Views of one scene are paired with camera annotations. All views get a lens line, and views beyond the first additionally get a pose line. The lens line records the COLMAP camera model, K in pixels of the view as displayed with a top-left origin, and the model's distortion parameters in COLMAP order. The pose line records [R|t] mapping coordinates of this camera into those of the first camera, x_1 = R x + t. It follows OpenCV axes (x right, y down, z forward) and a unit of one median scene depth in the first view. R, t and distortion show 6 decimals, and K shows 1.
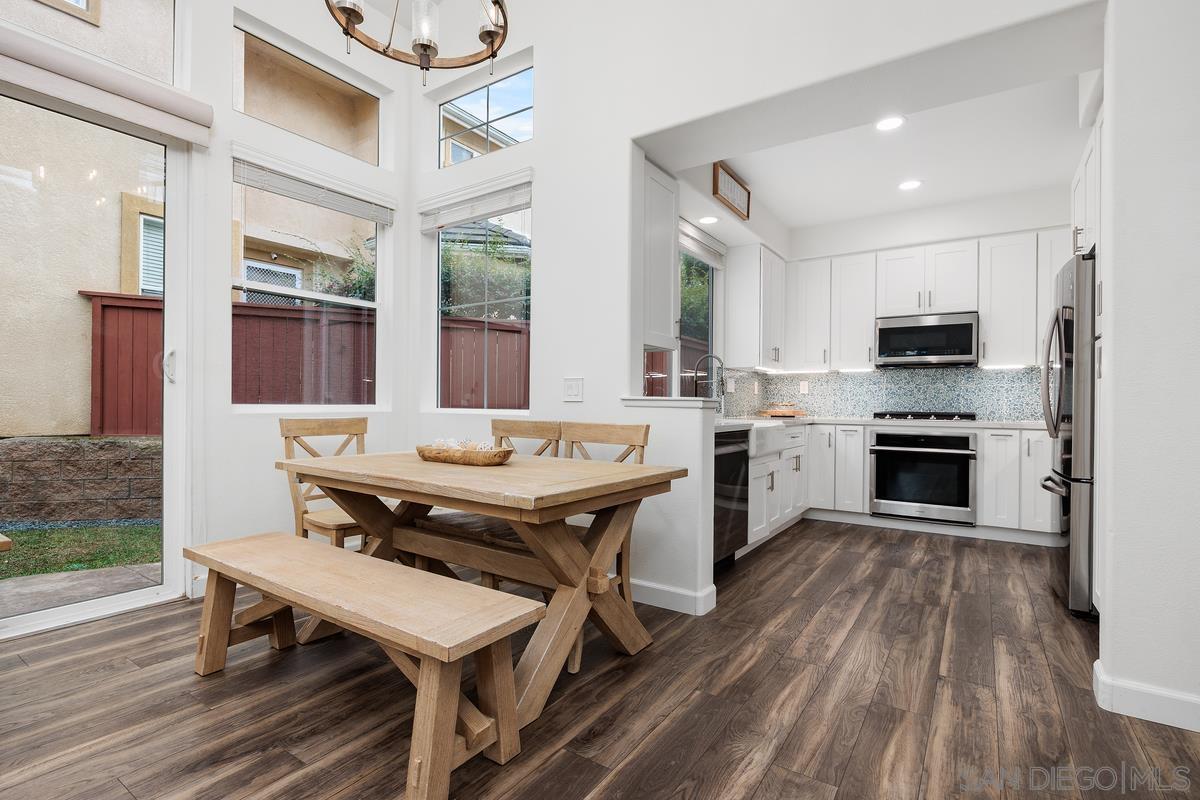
lens RADIAL K [[577.8, 0, 595.4], [0, 577.8, 404.6], [0, 0, 1]] dist [0.001140, 0.000525]
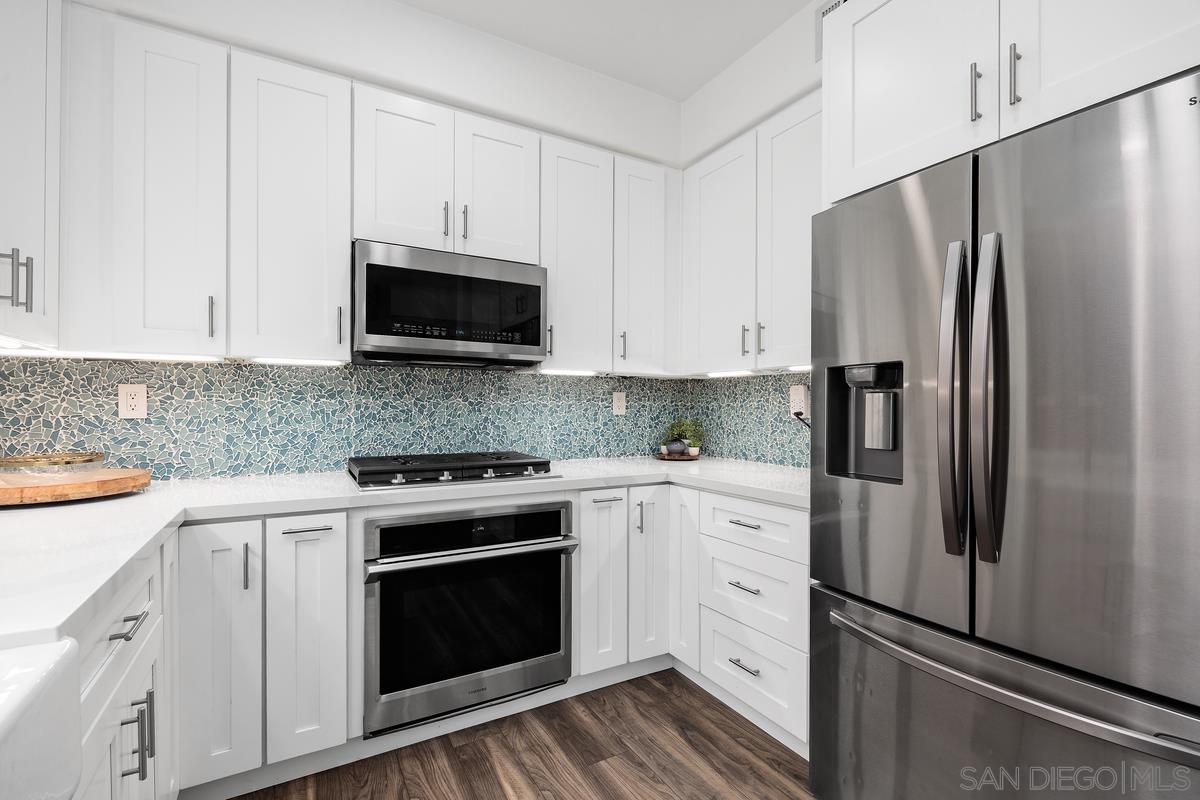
lens RADIAL K [[533.6, 0, 597.7], [0, 533.6, 409.1], [0, 0, 1]] dist [-0.008627, -0.000531]
pose [[0.441296, -0.011322, 0.897290, 0.234856], [0.001241, 0.999927, 0.012007, -0.034306], [-0.897361, -0.004185, 0.441278, 0.723845]]
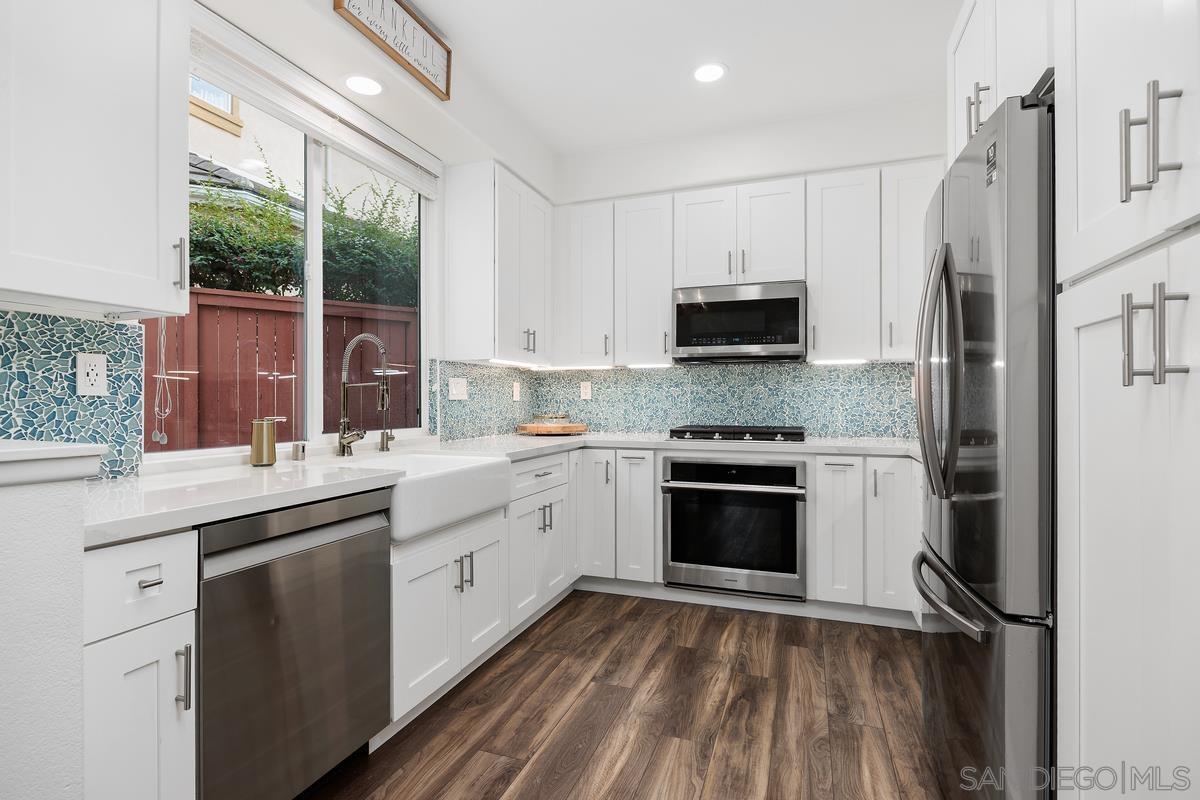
lens RADIAL K [[577.8, 0, 603.7], [0, 577.8, 399.3], [0, 0, 1]] dist [0.001140, 0.000525]
pose [[0.968861, -0.008107, 0.247473, 0.254011], [0.008882, 0.999959, -0.002018, -0.021061], [-0.247447, 0.004153, 0.968893, 0.388433]]
